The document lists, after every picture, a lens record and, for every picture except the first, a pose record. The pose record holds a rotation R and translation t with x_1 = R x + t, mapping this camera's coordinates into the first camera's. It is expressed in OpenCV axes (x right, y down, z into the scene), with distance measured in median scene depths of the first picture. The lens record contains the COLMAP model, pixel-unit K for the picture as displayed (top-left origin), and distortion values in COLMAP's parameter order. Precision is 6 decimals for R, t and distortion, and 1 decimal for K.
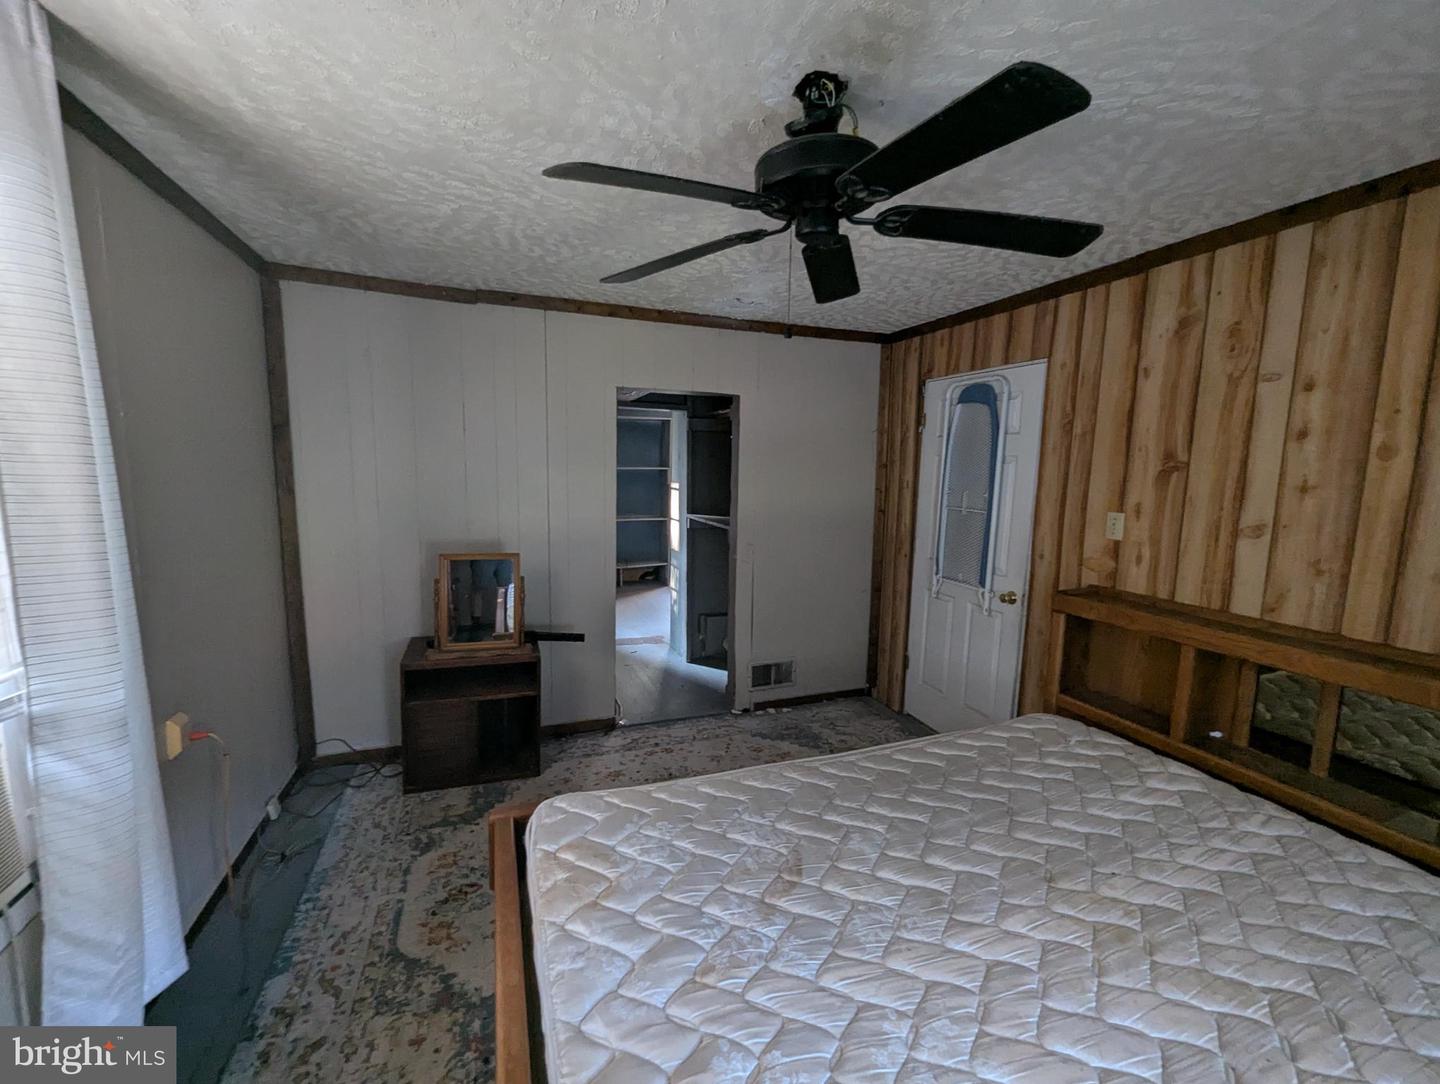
lens RADIAL K [[596.5, 0, 720.0], [0, 596.5, 542.0], [0, 0, 1]] dist [-0.000562, -0.000009]
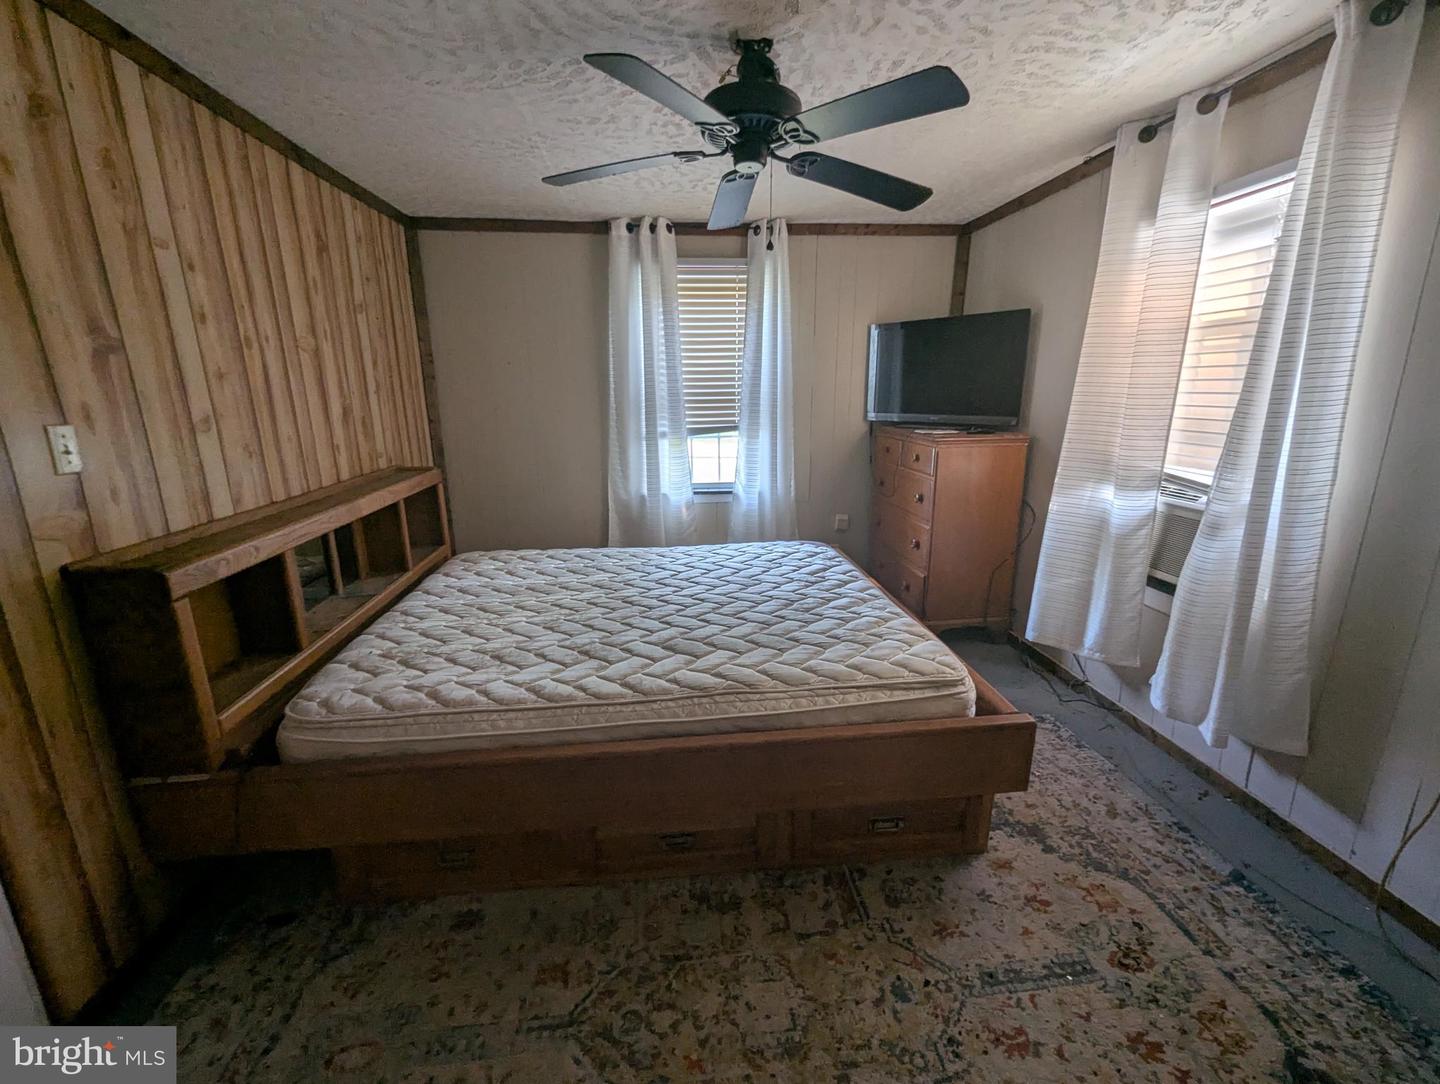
lens RADIAL K [[596.5, 0, 720.0], [0, 596.5, 542.0], [0, 0, 1]] dist [-0.000562, -0.000009]
pose [[-0.964448, -0.071783, 0.254337, -0.105630], [0.028011, 0.929215, 0.368476, -0.164692], [-0.262784, 0.362500, -0.894169, 1.675566]]
